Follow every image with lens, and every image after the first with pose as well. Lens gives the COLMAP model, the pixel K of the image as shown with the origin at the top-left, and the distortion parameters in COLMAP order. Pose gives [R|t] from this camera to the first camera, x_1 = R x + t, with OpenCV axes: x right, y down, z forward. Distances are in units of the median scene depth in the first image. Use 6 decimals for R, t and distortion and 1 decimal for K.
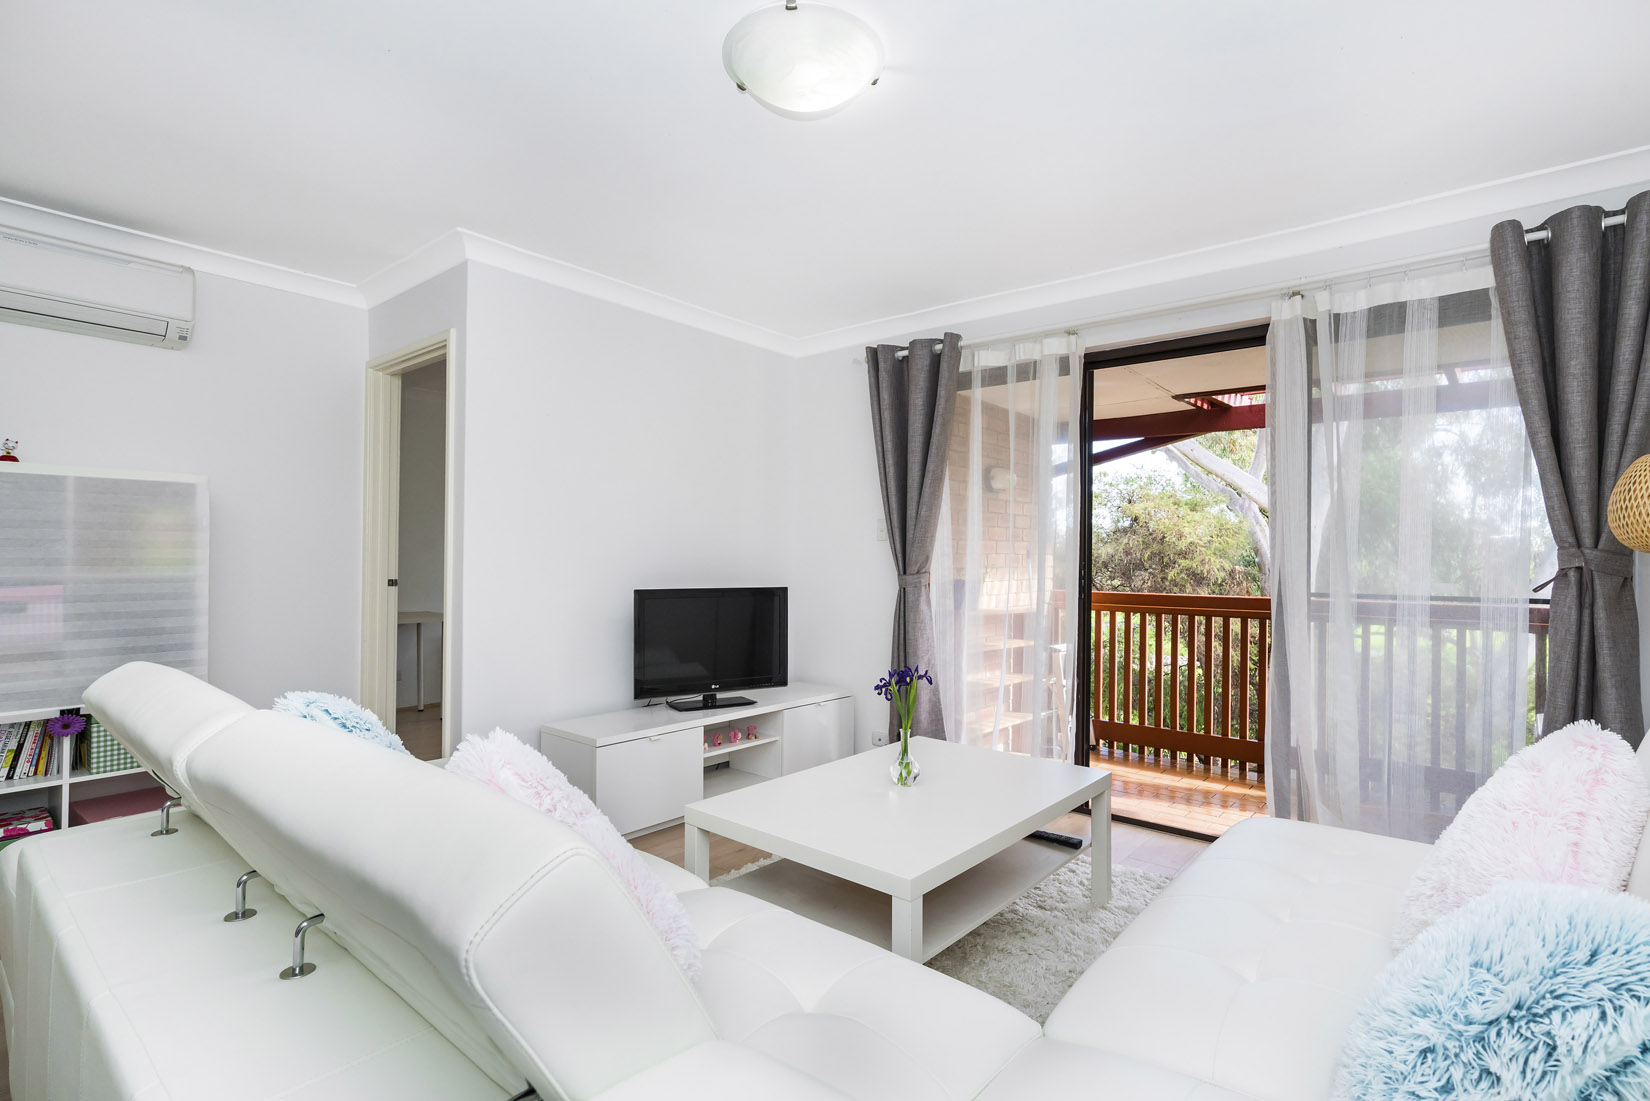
lens RADIAL K [[788.6, 0, 838.4], [0, 788.6, 561.9], [0, 0, 1]] dist [-0.003487, 0.000127]
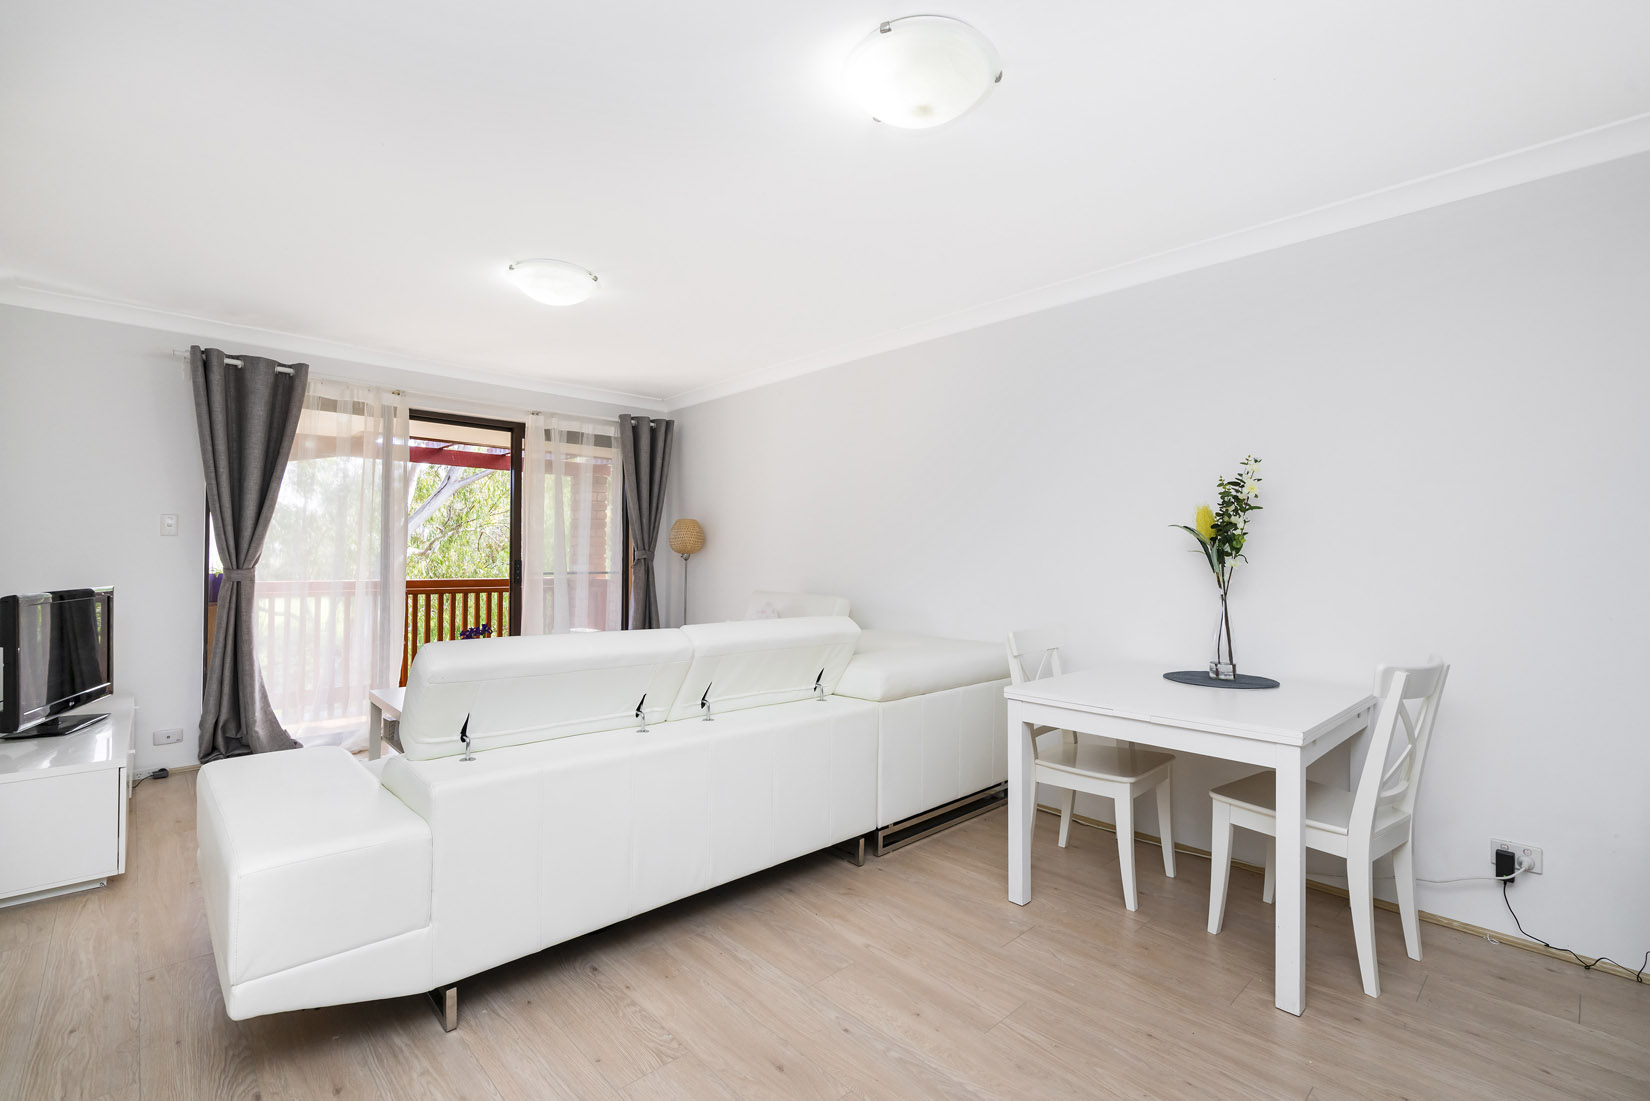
lens RADIAL K [[738.8, 0, 825.1], [0, 738.8, 556.3], [0, 0, 1]] dist [-0.000562, 0.000540]
pose [[0.110503, -0.007476, 0.993848, -1.130231], [-0.006506, 0.999945, 0.008245, -0.020793], [-0.993855, -0.007377, 0.110448, 0.126587]]
